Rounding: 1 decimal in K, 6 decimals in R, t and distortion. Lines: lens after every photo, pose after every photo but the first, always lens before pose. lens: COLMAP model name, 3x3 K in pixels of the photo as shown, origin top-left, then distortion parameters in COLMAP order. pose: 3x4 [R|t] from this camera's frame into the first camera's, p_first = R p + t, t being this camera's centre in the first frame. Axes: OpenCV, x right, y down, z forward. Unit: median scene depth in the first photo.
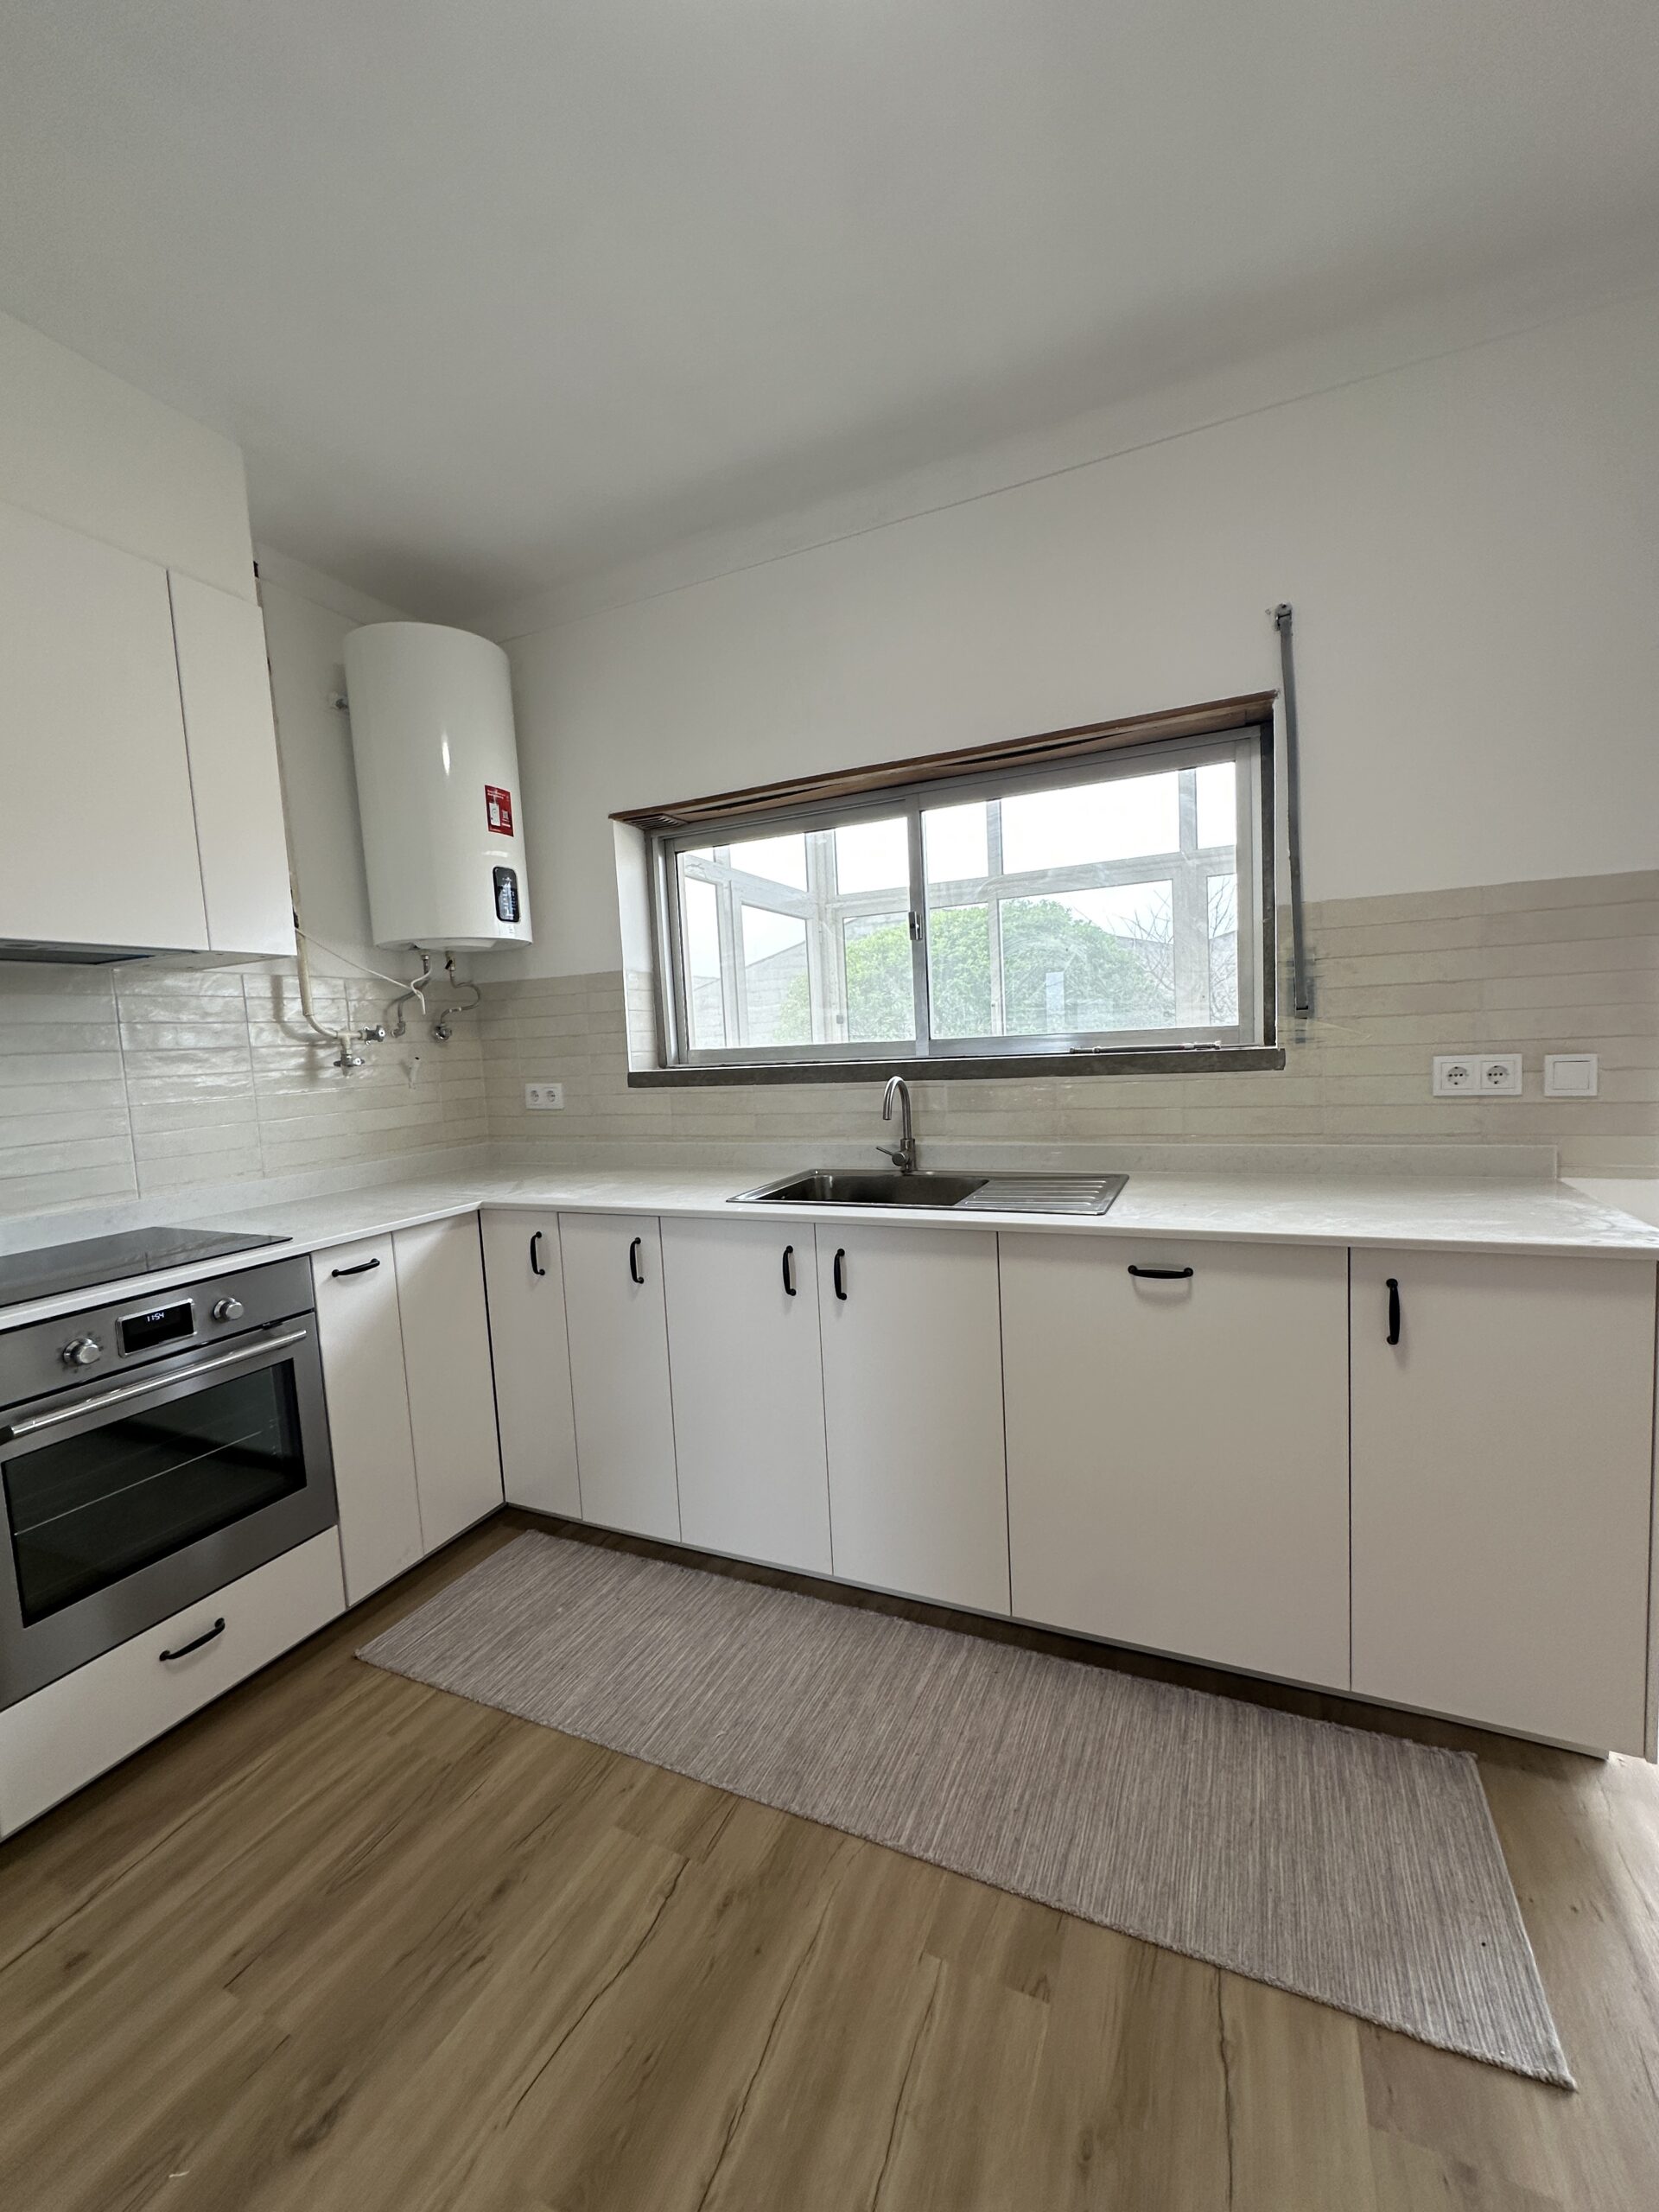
lens RADIAL K [[878.8, 0, 836.8], [0, 878.8, 1111.6], [0, 0, 1]] dist [-0.006767, 0.001510]
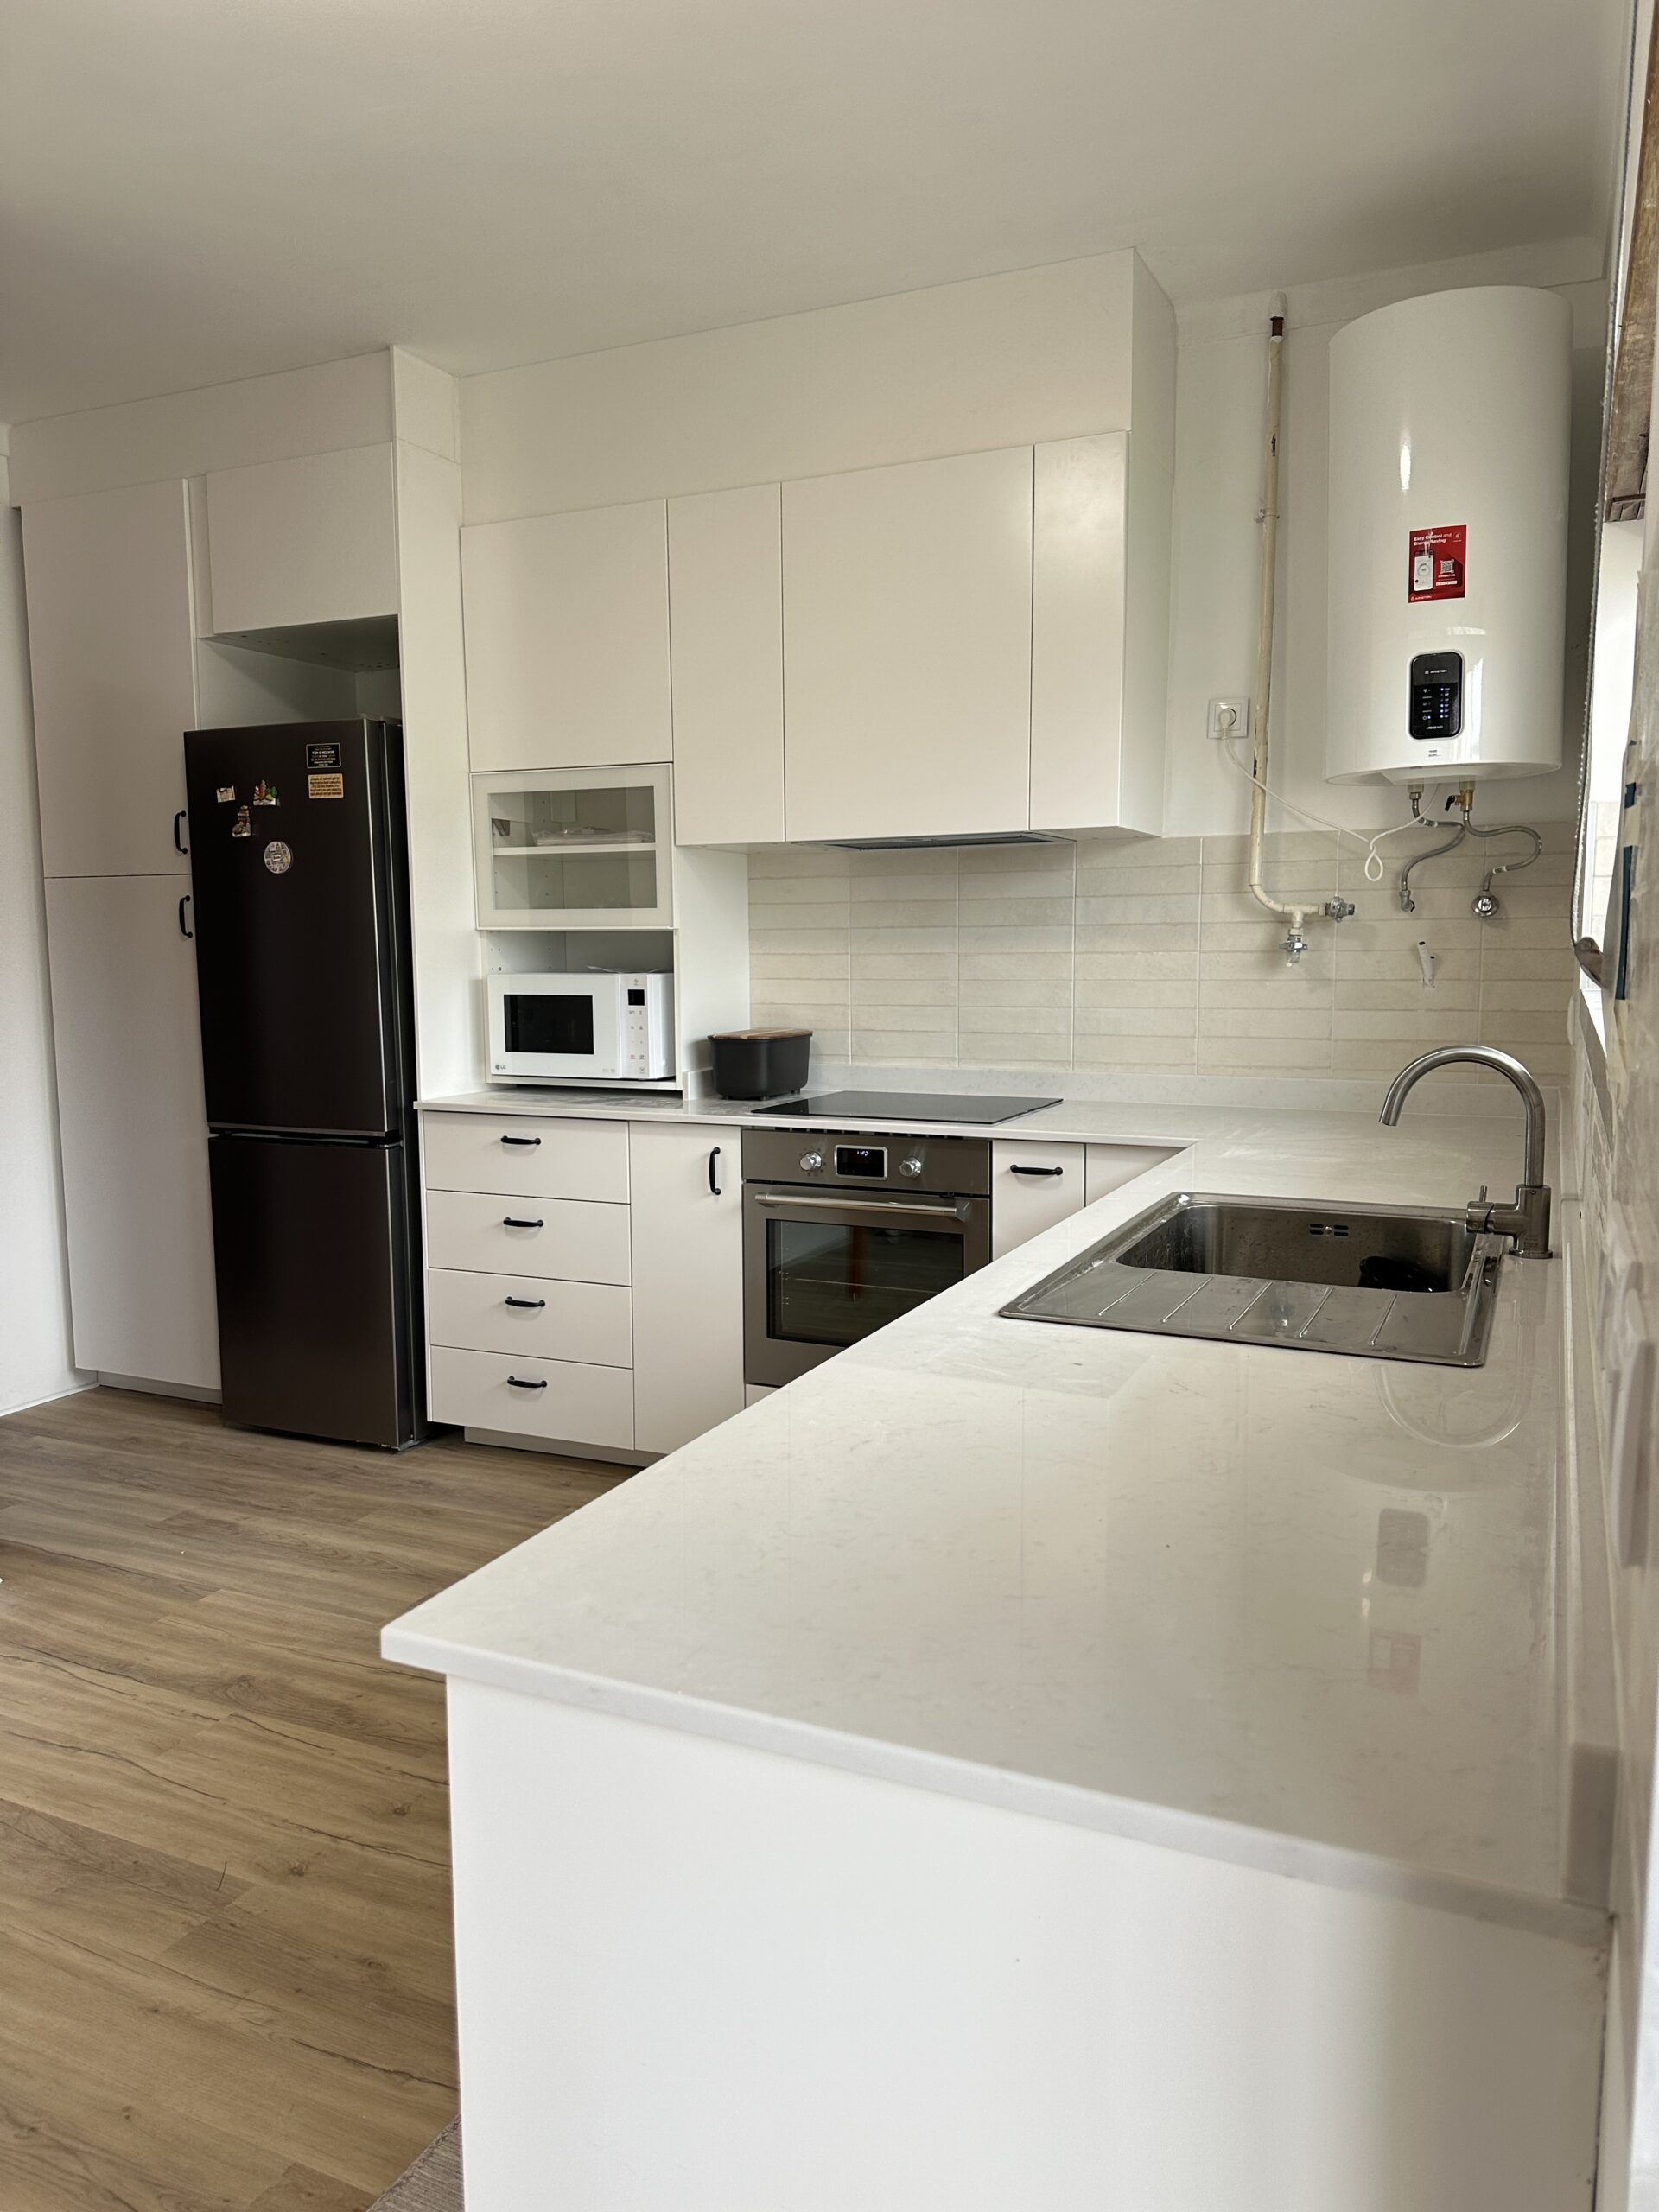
lens RADIAL K [[1575.3, 0, 836.3], [0, 1575.3, 1124.6], [0, 0, 1]] dist [0.087699, -0.055342]
pose [[-0.005085, 0.165899, -0.986130, 1.019178], [-0.078911, 0.983001, 0.165779, -0.121132], [0.996869, 0.078660, 0.008093, 0.708947]]
